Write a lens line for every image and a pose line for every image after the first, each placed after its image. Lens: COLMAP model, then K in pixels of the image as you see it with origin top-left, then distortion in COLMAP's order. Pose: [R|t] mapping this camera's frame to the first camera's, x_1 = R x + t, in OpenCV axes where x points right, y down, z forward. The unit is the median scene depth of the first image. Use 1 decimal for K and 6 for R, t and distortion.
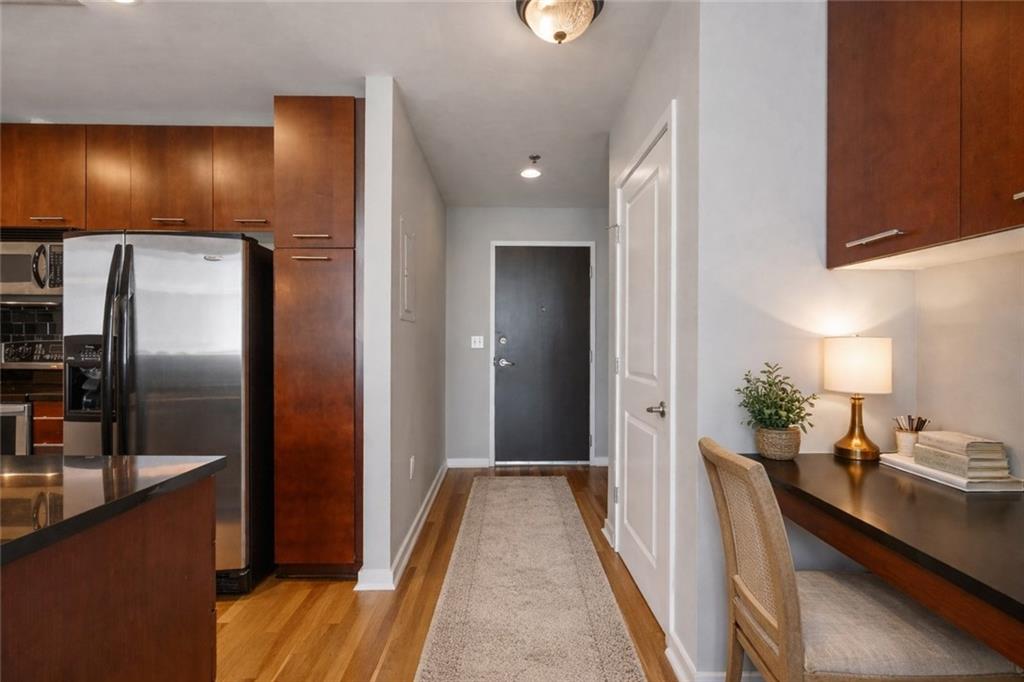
lens RADIAL K [[492.5, 0, 517.9], [0, 492.5, 345.3], [0, 0, 1]] dist [0.002751, 0.000794]
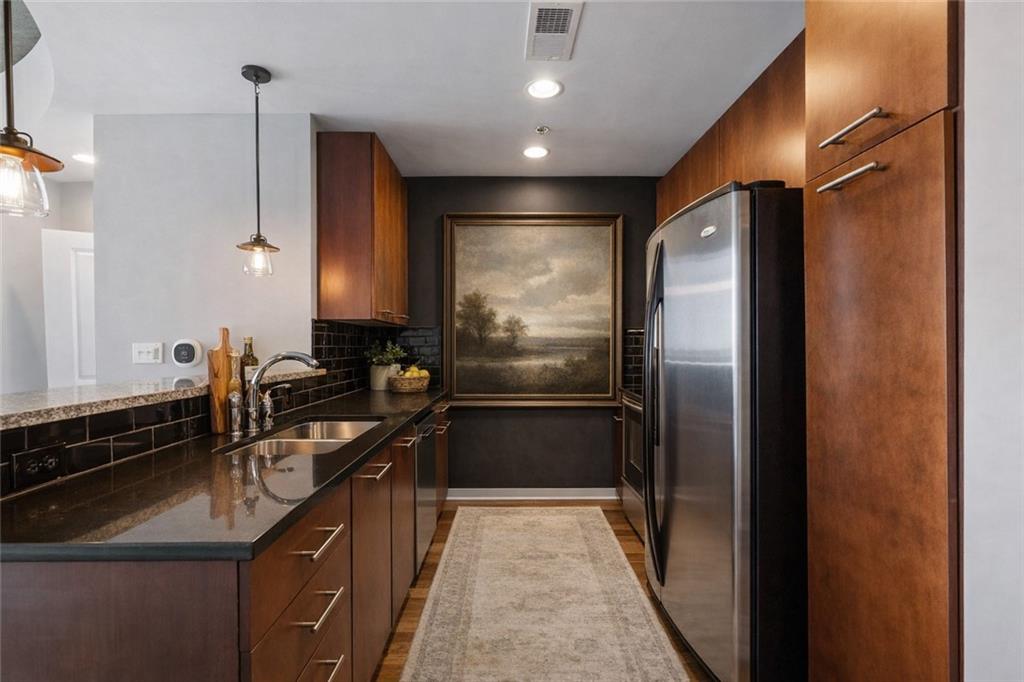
lens RADIAL K [[492.5, 0, 517.9], [0, 492.5, 345.3], [0, 0, 1]] dist [0.002751, 0.000794]
pose [[0.002515, -0.024295, -0.999702, 0.053182], [-0.000887, 0.999704, -0.024298, -0.002640], [0.999996, 0.000948, 0.002493, 0.627116]]
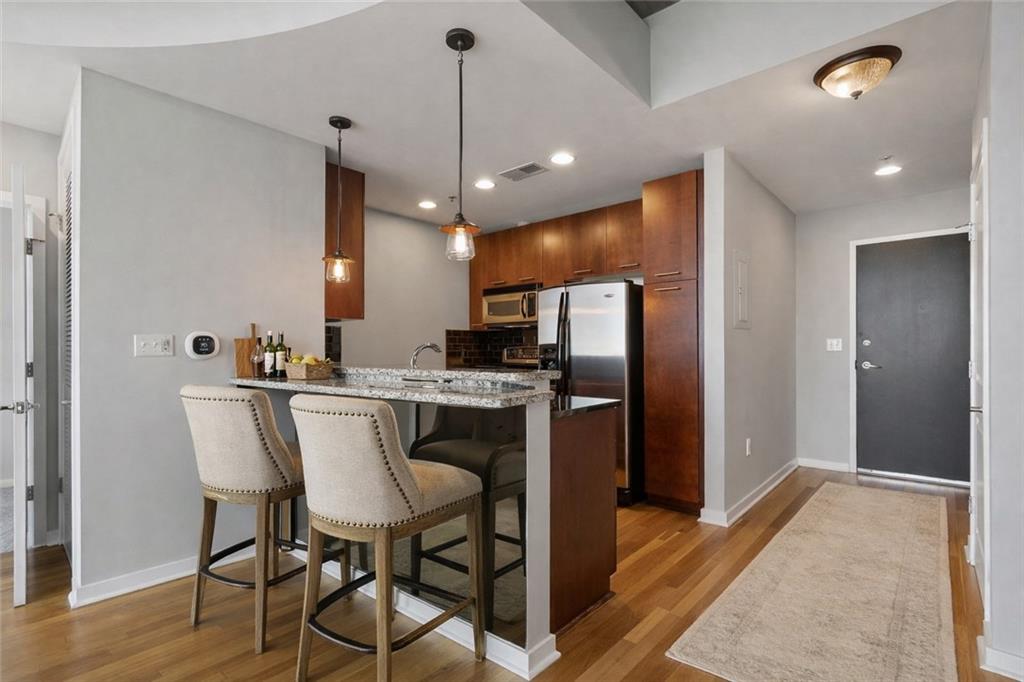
lens RADIAL K [[492.5, 0, 517.9], [0, 492.5, 345.3], [0, 0, 1]] dist [0.002751, 0.000794]
pose [[0.753866, -0.012657, -0.656906, 0.195110], [0.006156, 0.999907, -0.012202, 0.005351], [0.656999, 0.005154, 0.753873, -0.371015]]
